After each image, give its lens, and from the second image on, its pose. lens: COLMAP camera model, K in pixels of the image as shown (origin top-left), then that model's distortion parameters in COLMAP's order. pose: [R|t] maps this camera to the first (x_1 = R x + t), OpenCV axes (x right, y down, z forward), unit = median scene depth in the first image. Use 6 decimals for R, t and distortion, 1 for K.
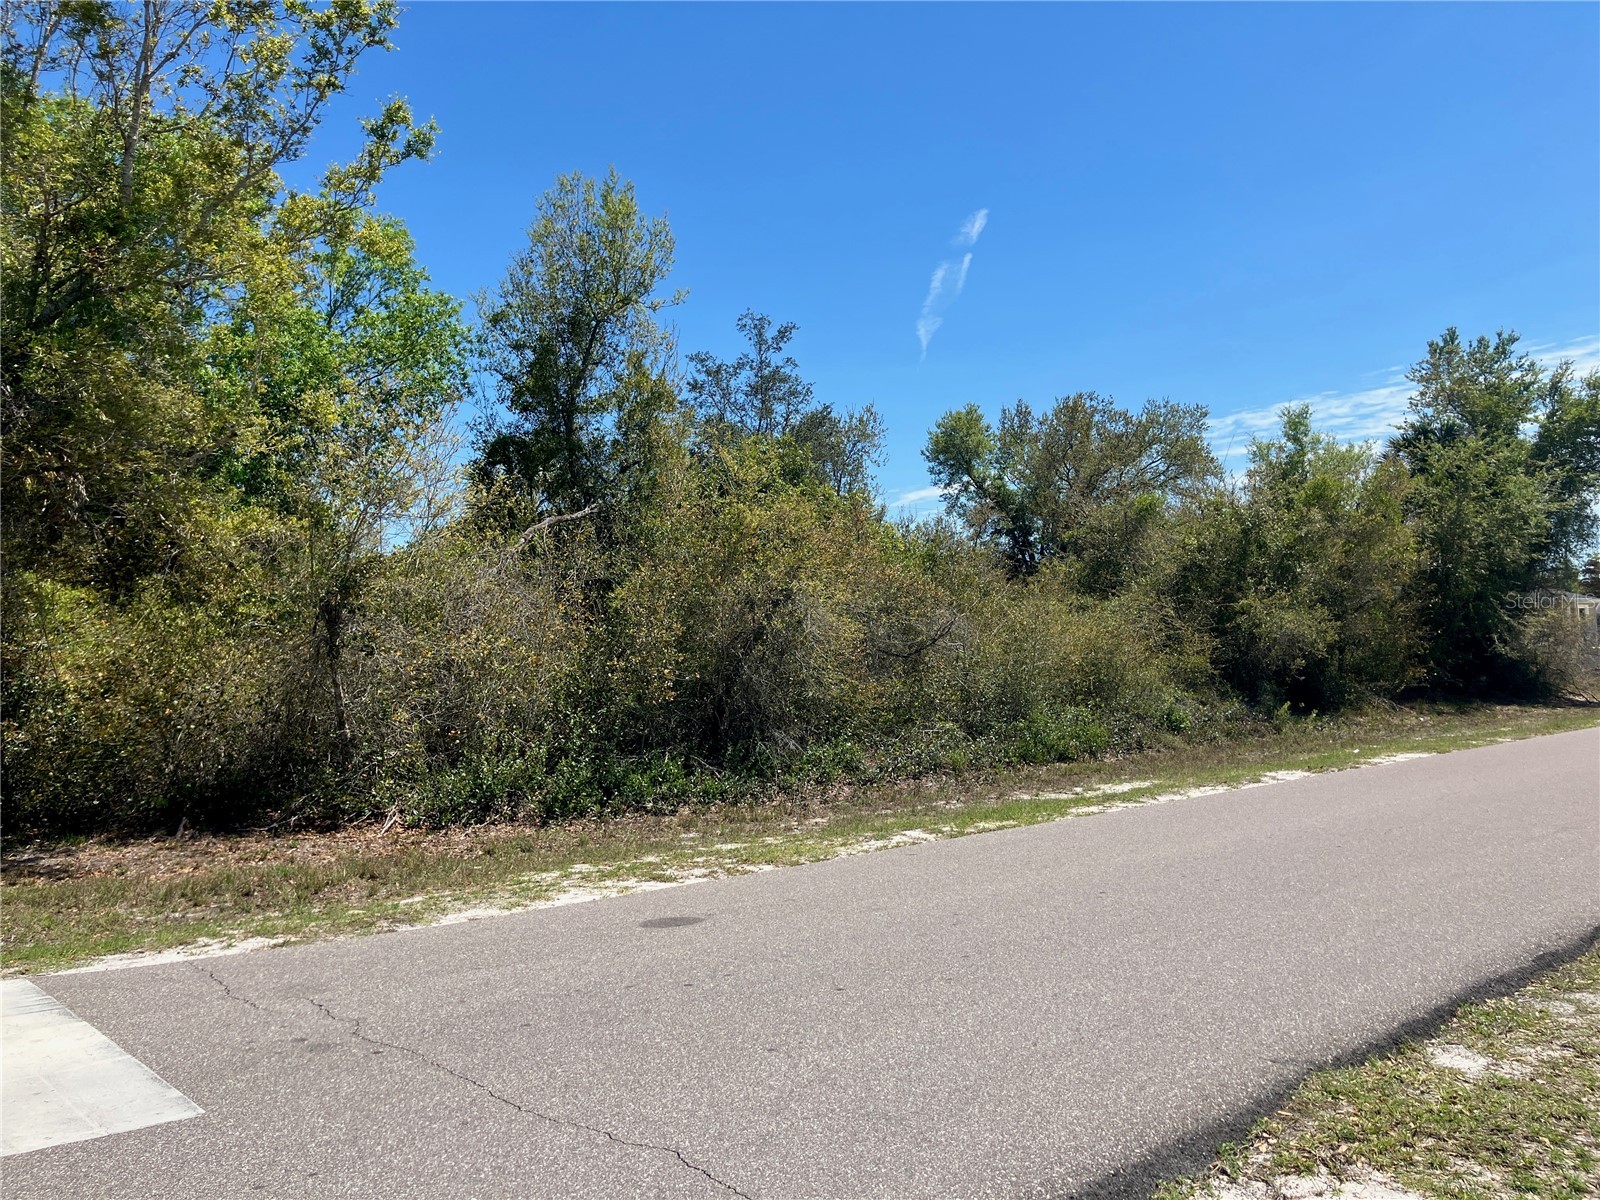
lens RADIAL K [[1290.8, 0, 806.6], [0, 1290.8, 575.9], [0, 0, 1]] dist [0.004207, -0.017843]
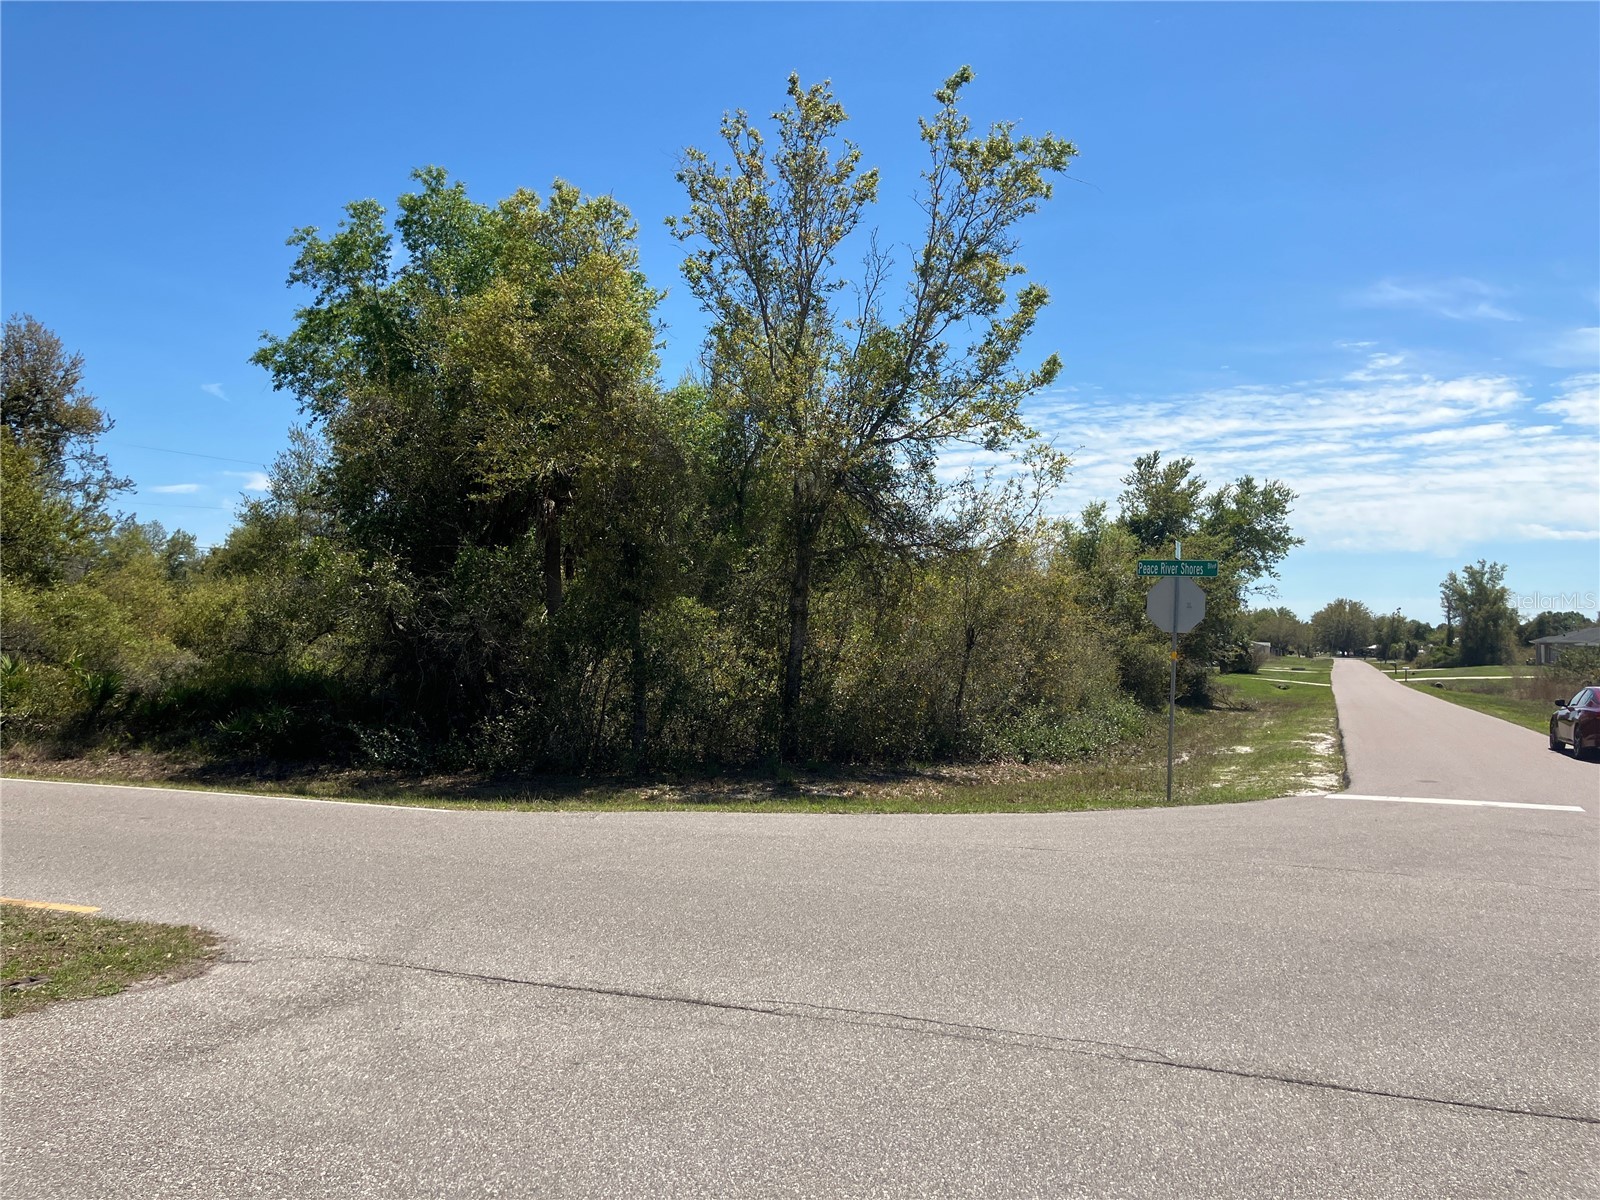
lens RADIAL K [[1290.8, 0, 806.6], [0, 1290.8, 575.9], [0, 0, 1]] dist [0.004207, -0.017843]
pose [[0.901538, 0.064489, 0.427867, -0.501388], [-0.063770, 0.997836, -0.016029, -0.003640], [-0.427974, -0.012834, 0.903700, -0.161070]]
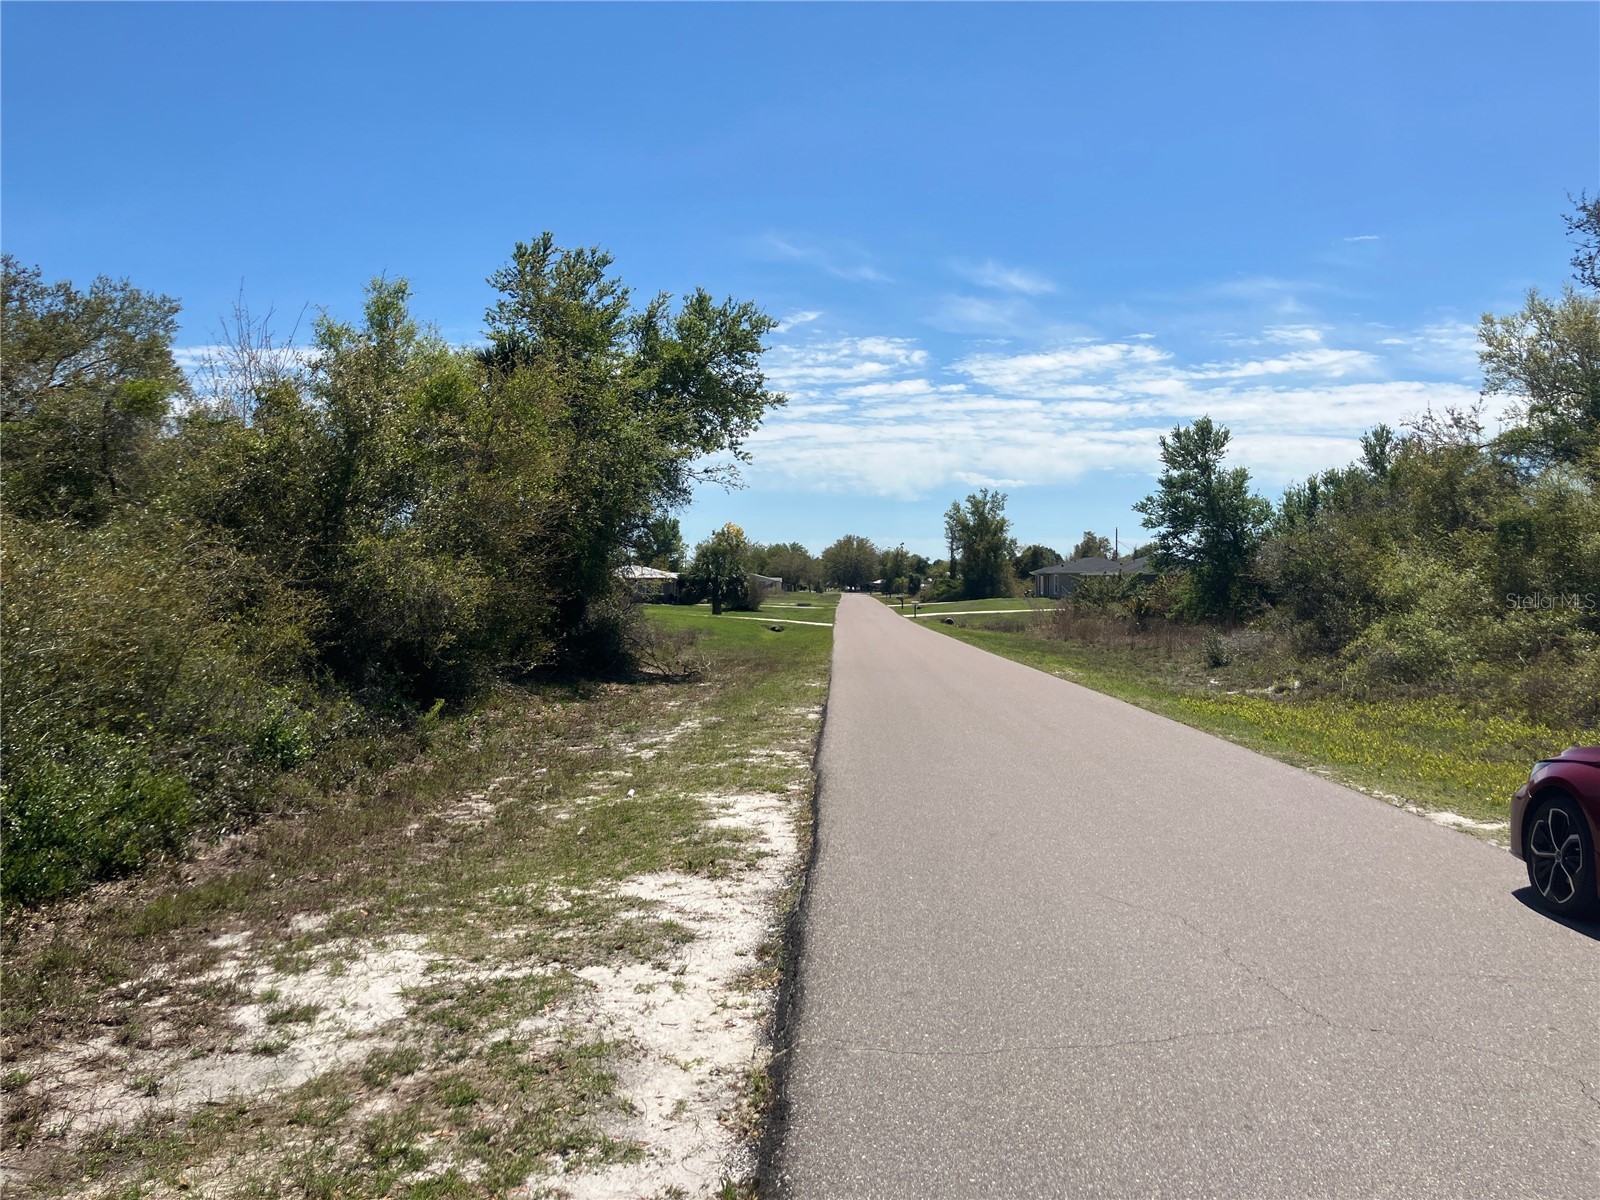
lens RADIAL K [[1290.8, 0, 806.6], [0, 1290.8, 575.9], [0, 0, 1]] dist [0.004207, -0.017843]
pose [[0.693463, 0.038478, 0.719464, 0.024903], [-0.063621, 0.997943, 0.007949, 0.013275], [-0.717678, -0.051285, 0.694484, 0.303330]]
